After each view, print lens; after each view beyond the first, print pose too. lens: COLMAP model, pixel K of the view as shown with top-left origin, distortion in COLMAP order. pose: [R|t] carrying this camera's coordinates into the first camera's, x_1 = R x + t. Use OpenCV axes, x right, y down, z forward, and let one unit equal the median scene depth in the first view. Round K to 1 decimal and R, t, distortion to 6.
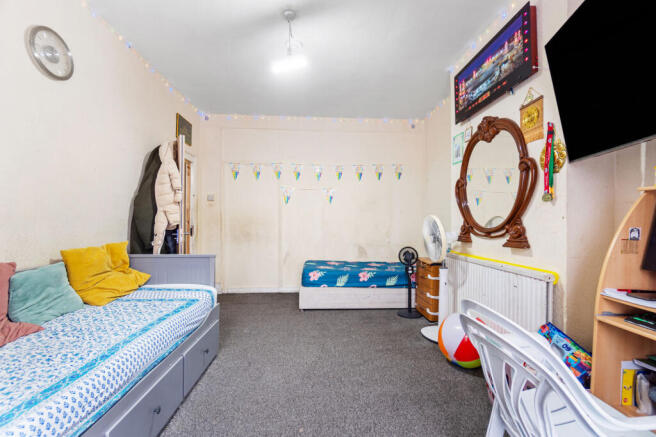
lens RADIAL K [[249.0, 0, 328.0], [0, 249.0, 218.5], [0, 0, 1]] dist [-0.000560, 0.000007]
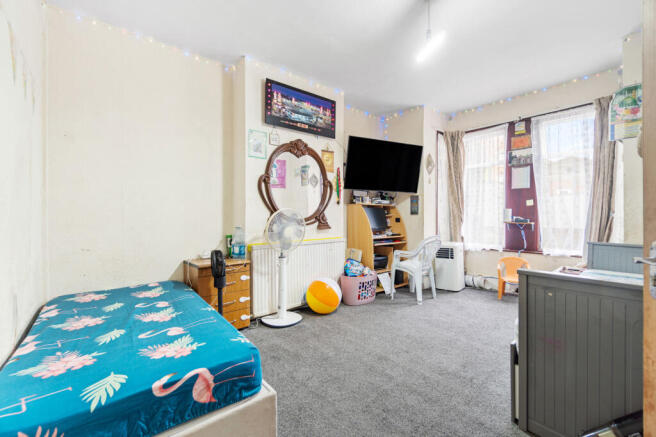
lens RADIAL K [[286.6, 0, 323.5], [0, 286.6, 209.0], [0, 0, 1]] dist [-0.002456, 0.000102]
pose [[-0.570061, 0.009980, 0.821542, -0.844431], [-0.002067, 0.999906, -0.013581, 0.002326], [-0.821600, -0.009440, -0.569986, 2.023918]]
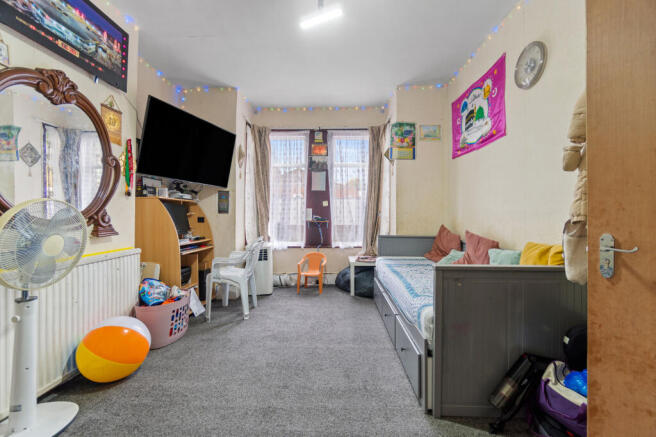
lens RADIAL K [[286.6, 0, 323.5], [0, 286.6, 209.0], [0, 0, 1]] dist [-0.002456, 0.000102]
pose [[-0.995152, -0.010114, 0.097827, -0.268424], [-0.011834, 0.999785, -0.017017, 0.010602], [-0.097634, -0.018092, -0.995058, 1.988911]]
